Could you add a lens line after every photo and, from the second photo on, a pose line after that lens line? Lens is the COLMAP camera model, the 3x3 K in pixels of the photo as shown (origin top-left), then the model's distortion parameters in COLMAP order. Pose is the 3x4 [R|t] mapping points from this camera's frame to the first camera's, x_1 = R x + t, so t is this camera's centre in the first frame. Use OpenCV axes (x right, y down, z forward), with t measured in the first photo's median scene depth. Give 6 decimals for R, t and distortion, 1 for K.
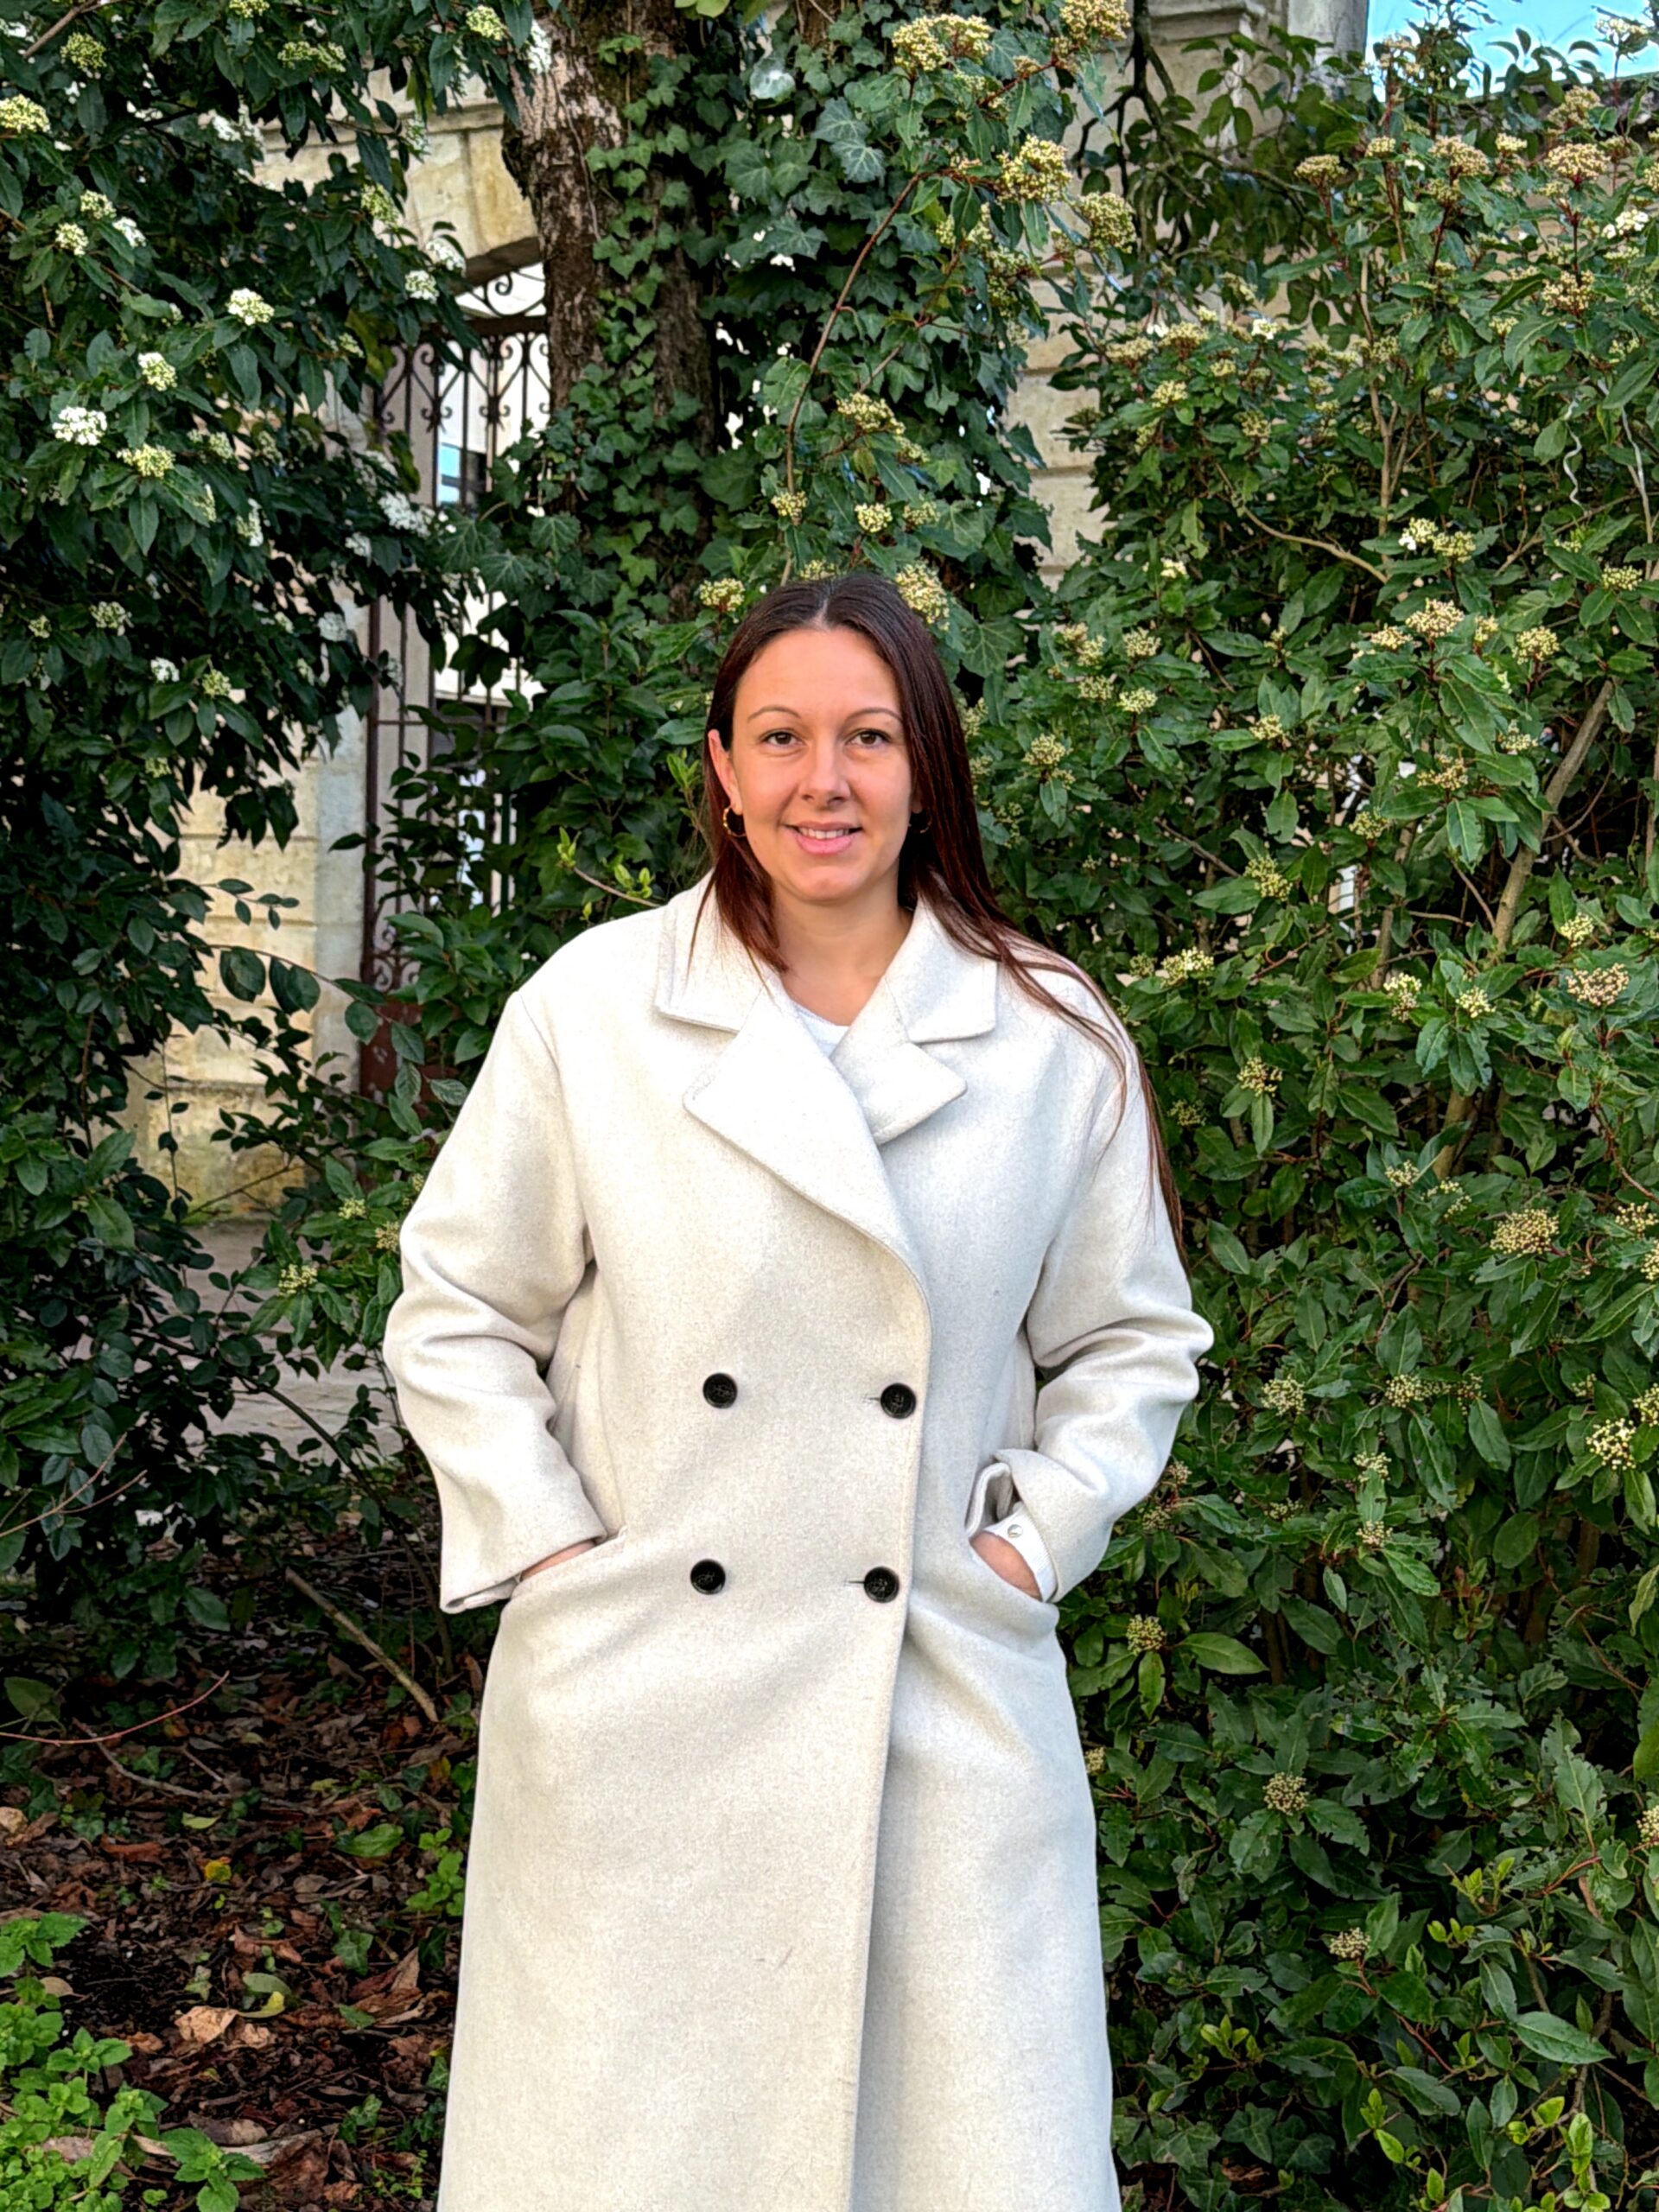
lens RADIAL K [[2956.0, 0, 816.5], [0, 2956.0, 1125.9], [0, 0, 1]] dist [0.110418, 0.000000]
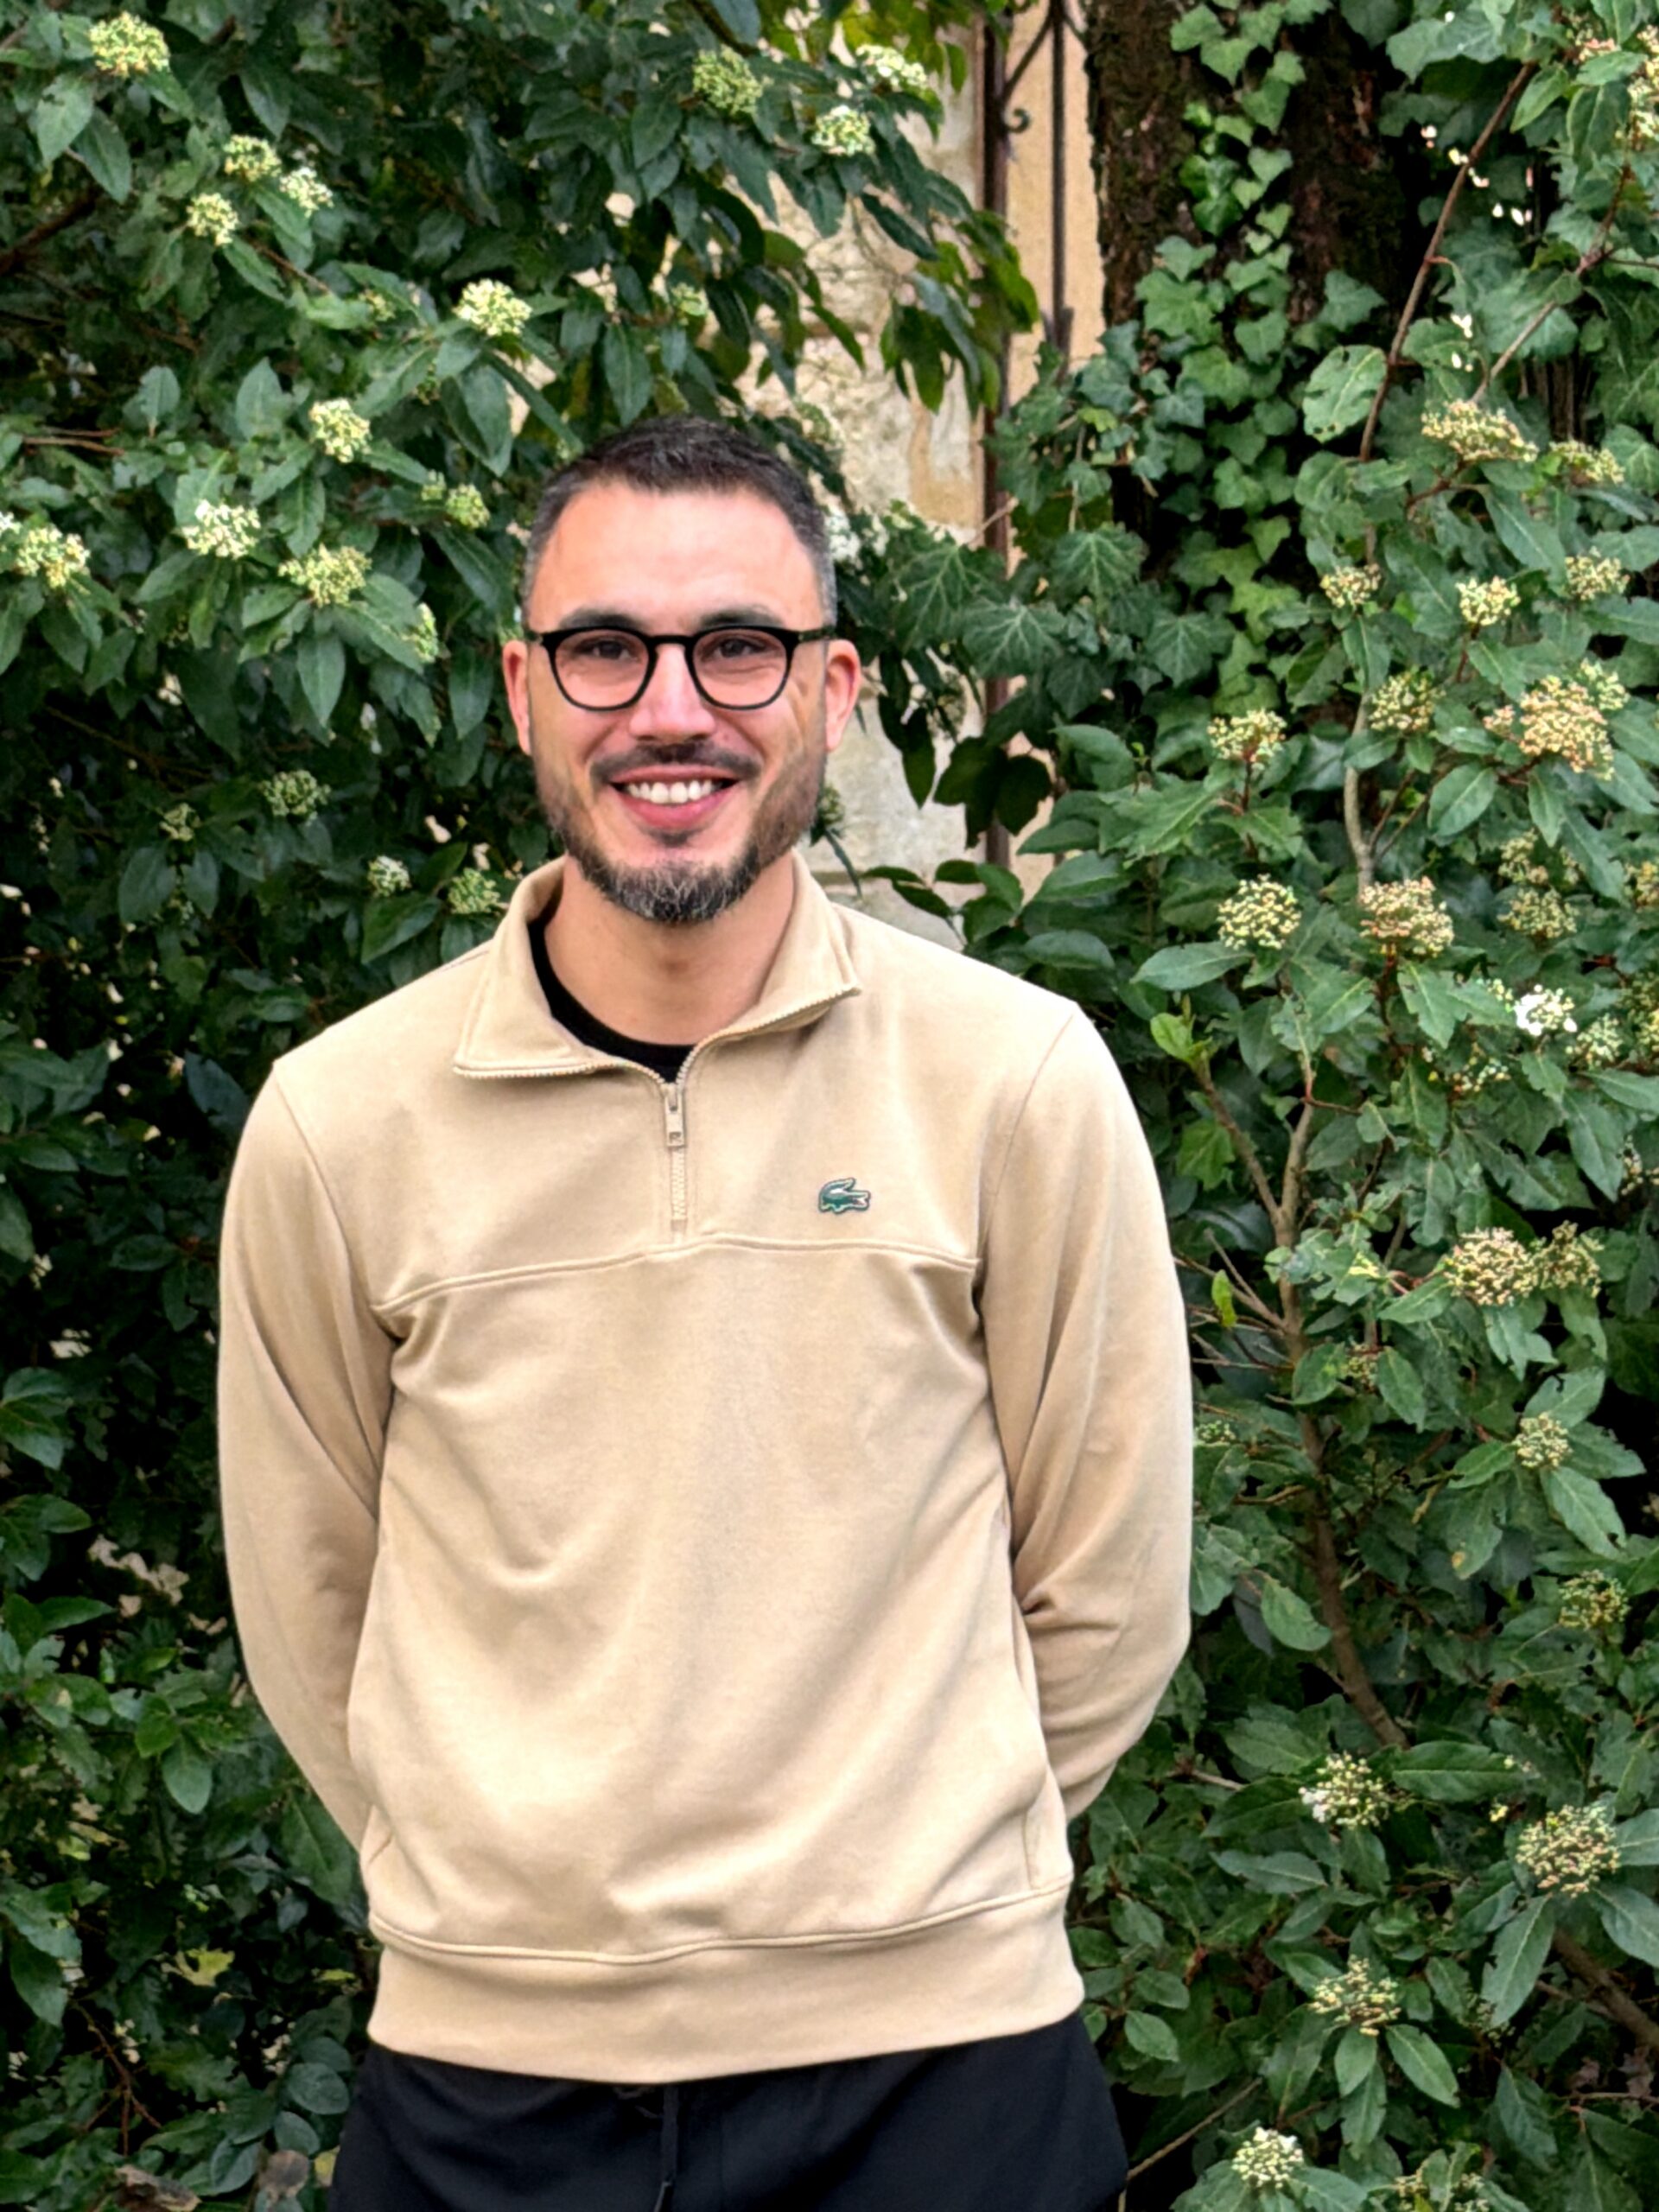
lens RADIAL K [[8010.6, 0, 846.8], [0, 8010.6, 1063.0], [0, 0, 1]] dist [0.161087, 0.000000]
pose [[0.979956, -0.041825, -0.194772, 0.155744], [0.025776, 0.996114, -0.084216, 0.016245], [0.197537, 0.077507, 0.977226, -0.460566]]
